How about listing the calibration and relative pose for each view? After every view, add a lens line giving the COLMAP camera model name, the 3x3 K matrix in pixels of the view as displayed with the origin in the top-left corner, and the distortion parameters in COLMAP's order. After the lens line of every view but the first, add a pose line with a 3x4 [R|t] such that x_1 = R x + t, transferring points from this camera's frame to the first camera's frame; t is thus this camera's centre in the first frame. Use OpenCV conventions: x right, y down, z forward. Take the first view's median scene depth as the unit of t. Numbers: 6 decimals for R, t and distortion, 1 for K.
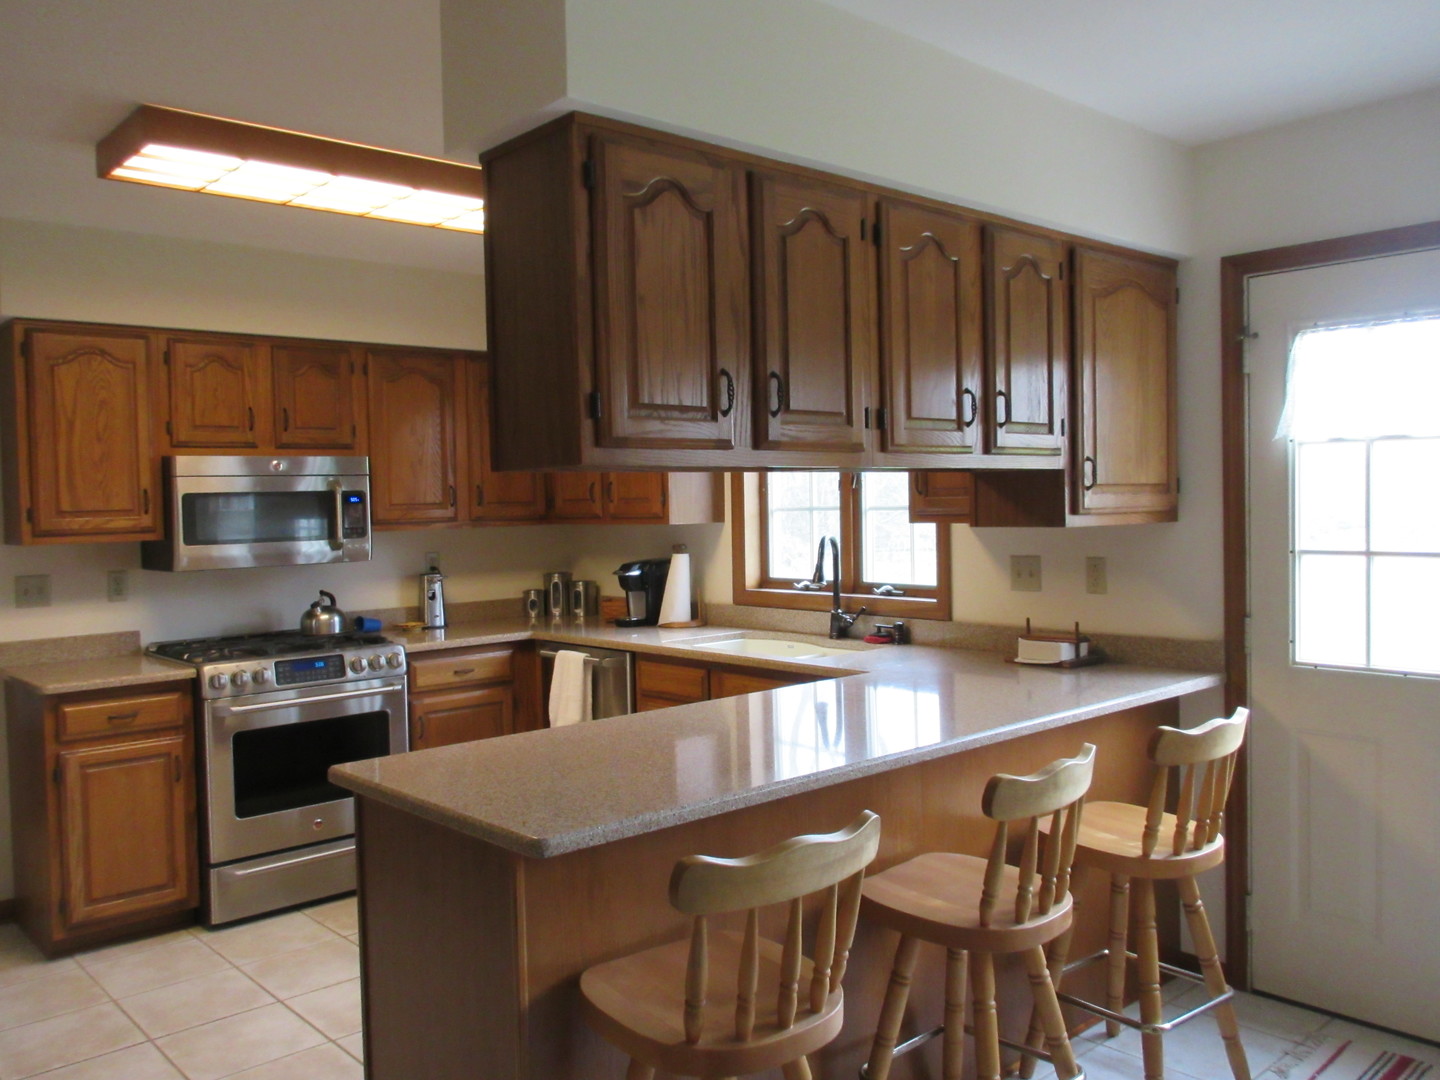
lens RADIAL K [[1169.6, 0, 714.7], [0, 1169.6, 526.2], [0, 0, 1]] dist [-0.012298, 0.002257]
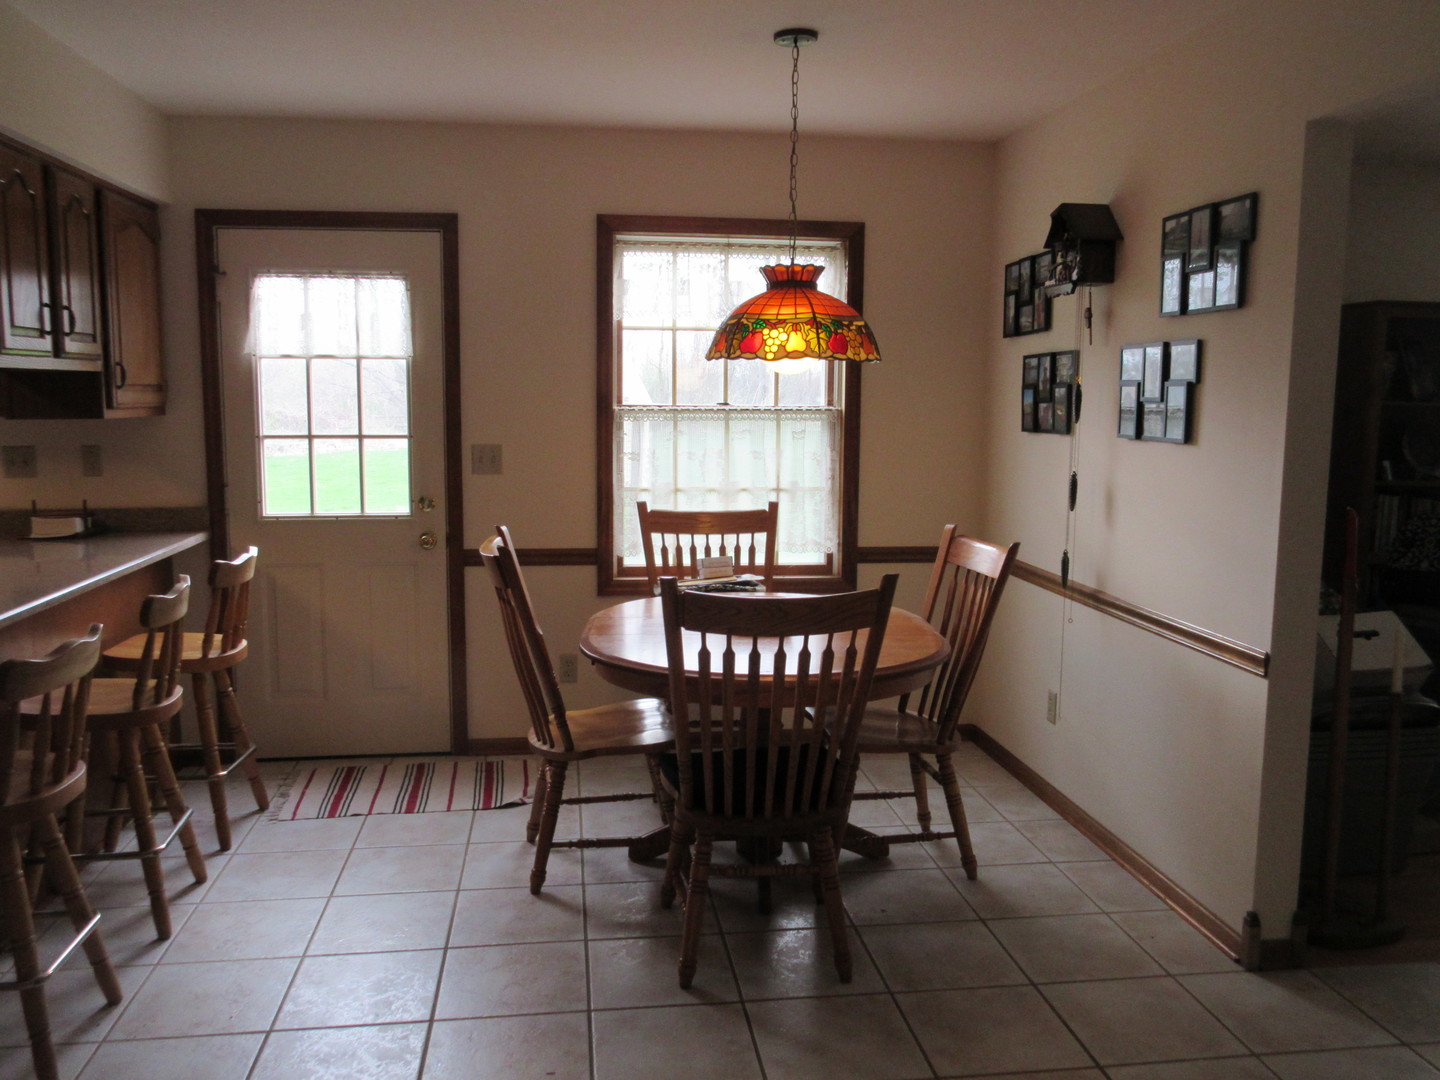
lens RADIAL K [[1169.6, 0, 717.9], [0, 1169.6, 538.2], [0, 0, 1]] dist [-0.012298, 0.002257]
pose [[0.553548, -0.084045, 0.828565, -0.355467], [0.002767, 0.995075, 0.099086, 0.005607], [-0.832812, -0.052556, 0.551055, -0.215978]]
